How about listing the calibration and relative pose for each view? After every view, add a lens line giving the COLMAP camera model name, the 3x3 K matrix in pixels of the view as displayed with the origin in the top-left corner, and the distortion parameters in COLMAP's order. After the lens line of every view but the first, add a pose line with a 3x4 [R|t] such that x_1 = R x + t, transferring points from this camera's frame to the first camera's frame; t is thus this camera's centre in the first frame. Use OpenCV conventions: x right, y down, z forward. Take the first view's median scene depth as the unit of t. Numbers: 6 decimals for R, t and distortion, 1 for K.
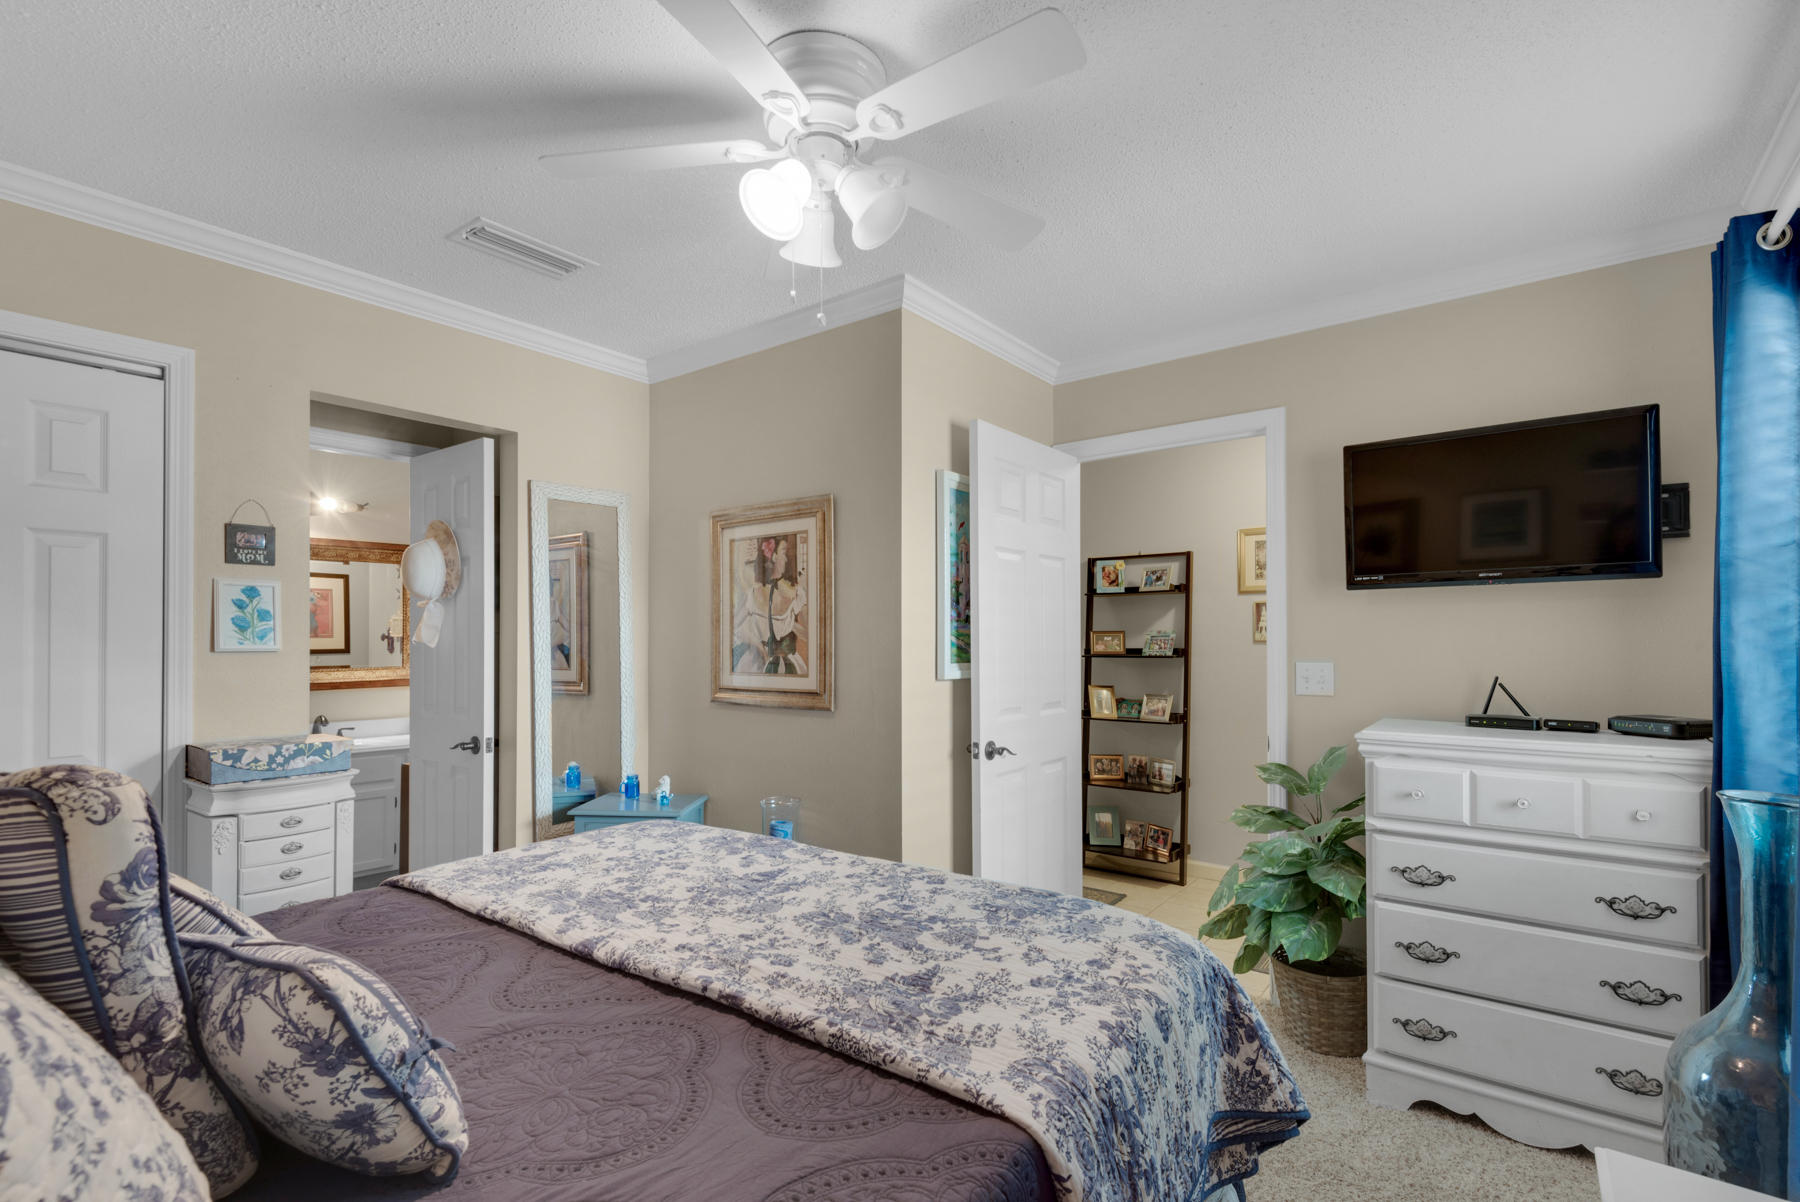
lens RADIAL K [[843.6, 0, 873.8], [0, 843.6, 619.5], [0, 0, 1]] dist [0.043431, 0.000038]
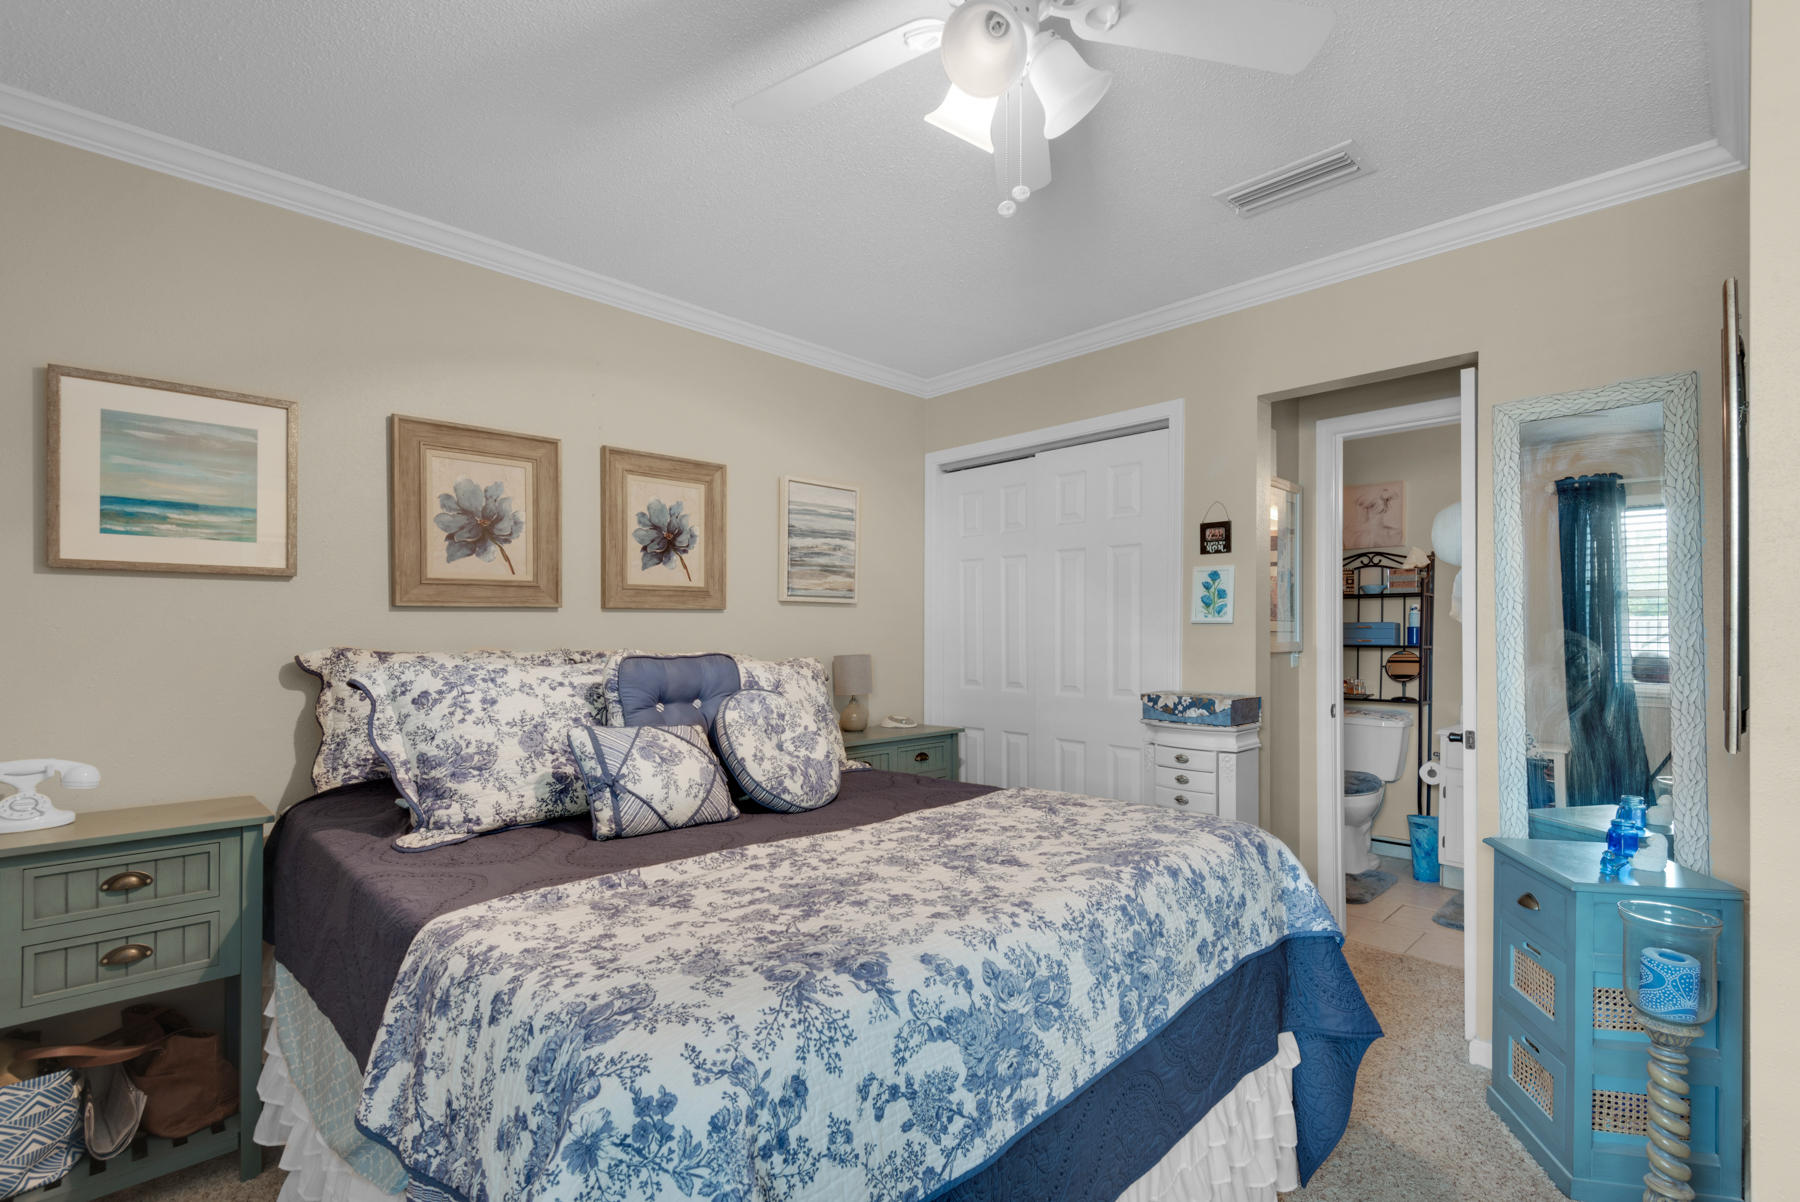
lens RADIAL K [[829.0, 0, 907.7], [0, 829.0, 623.5], [0, 0, 1]] dist [0.045039, -0.025731]
pose [[-0.119861, -0.005382, -0.992776, 0.558666], [0.018031, 0.999809, -0.007597, 0.040685], [0.992627, -0.018812, -0.119741, 0.739944]]
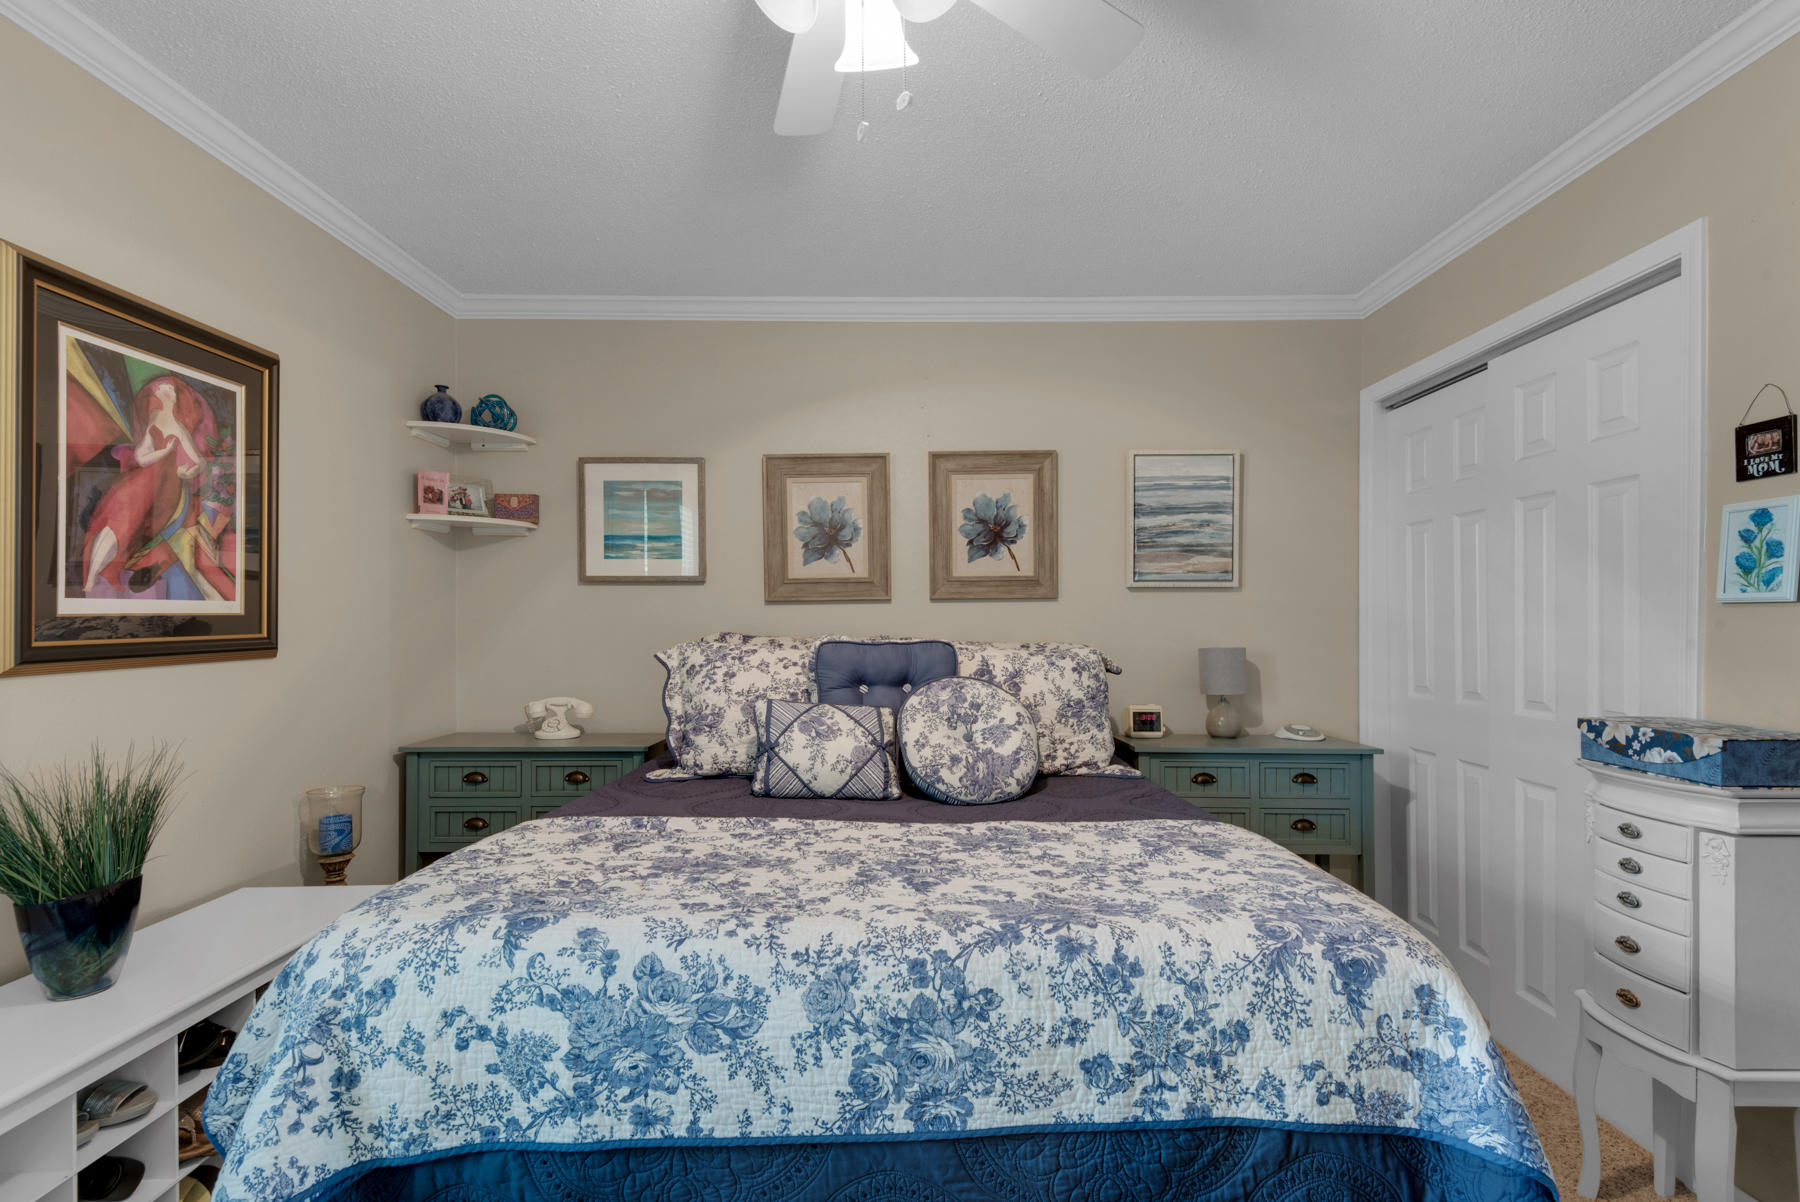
lens RADIAL K [[823.5, 0, 902.0], [0, 823.5, 621.3], [0, 0, 1]] dist [0.037897, -0.025536]
pose [[-0.790566, 0.002375, -0.612372, 0.254981], [0.014510, 0.999784, -0.014854, 0.055193], [0.612204, -0.020629, -0.790430, 1.164724]]
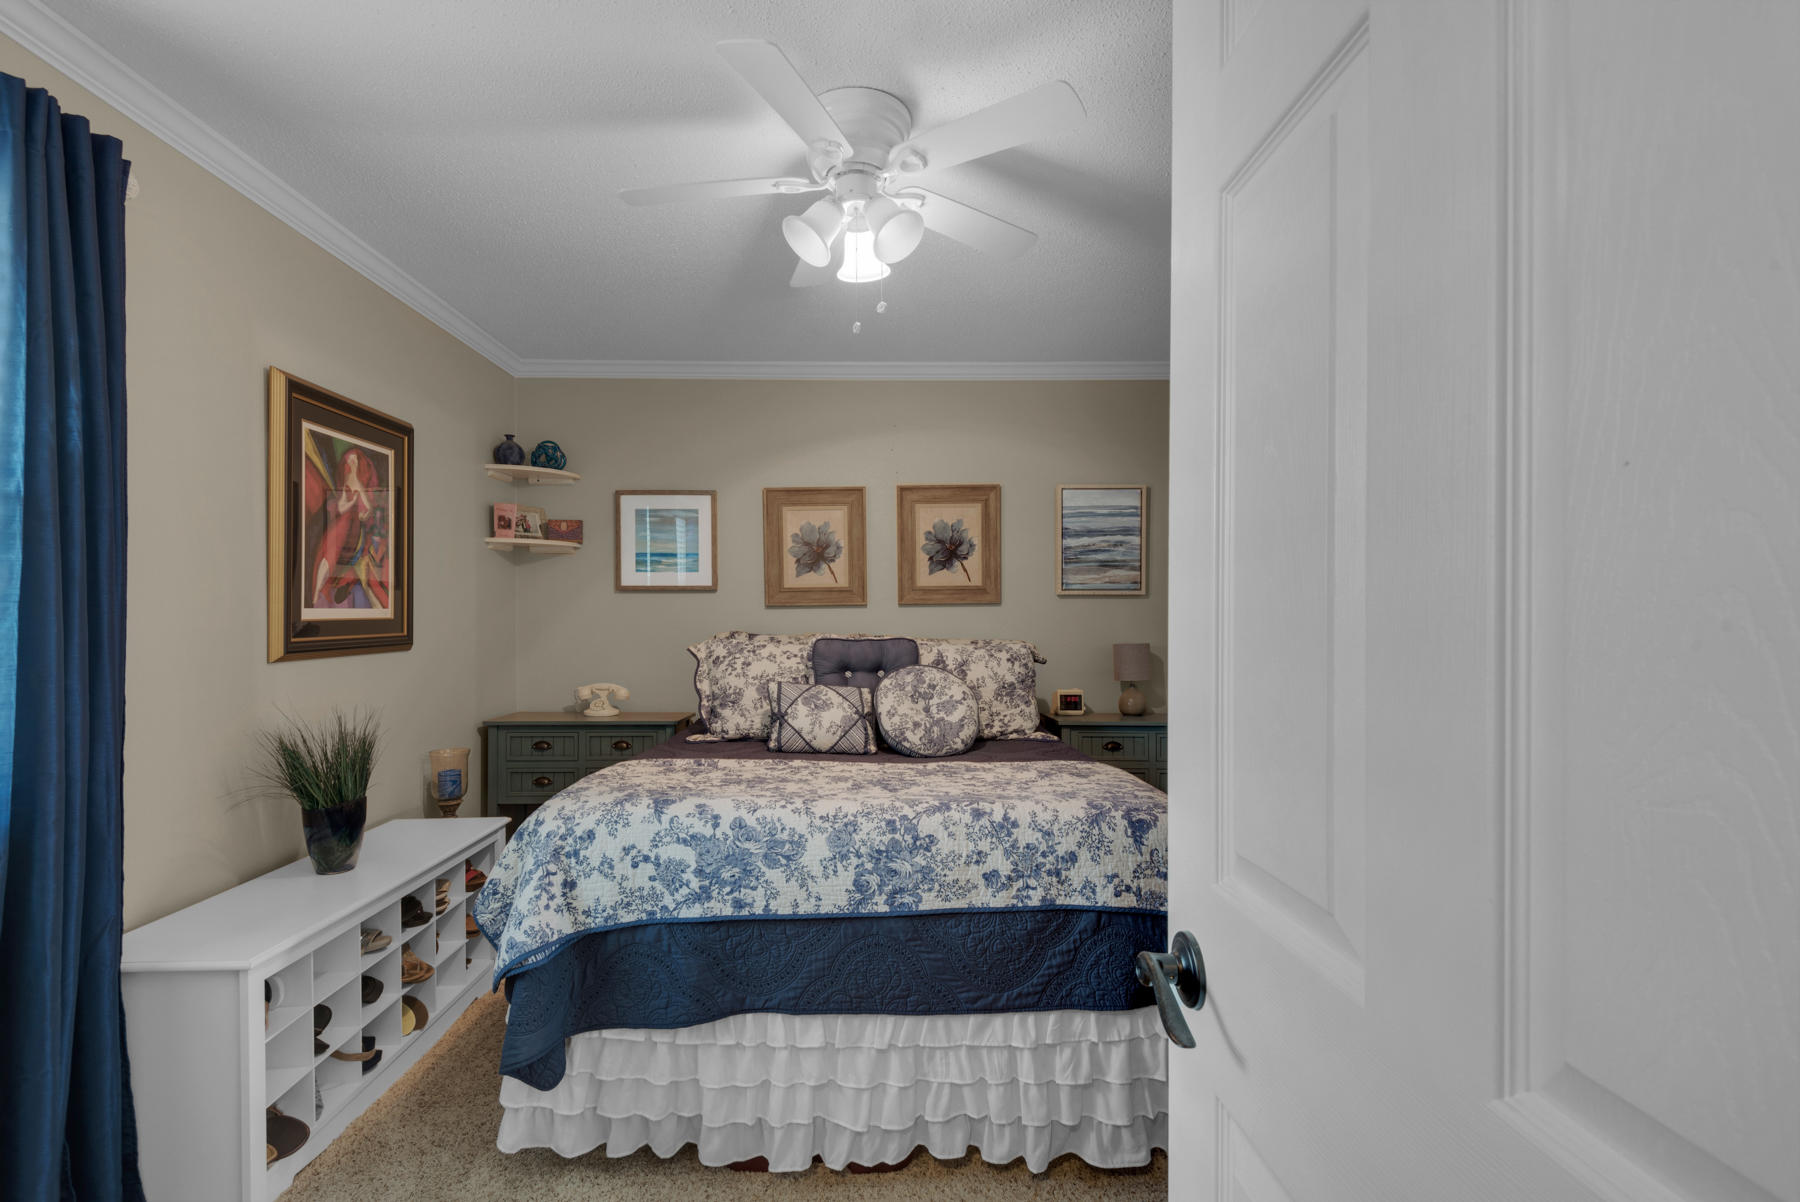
lens RADIAL K [[843.6, 0, 873.8], [0, 843.6, 619.5], [0, 0, 1]] dist [0.043431, 0.000038]
pose [[-0.787606, 0.003392, -0.616170, 0.480422], [0.014594, 0.999807, -0.013150, 0.052152], [0.616006, -0.019350, -0.787504, 1.436716]]
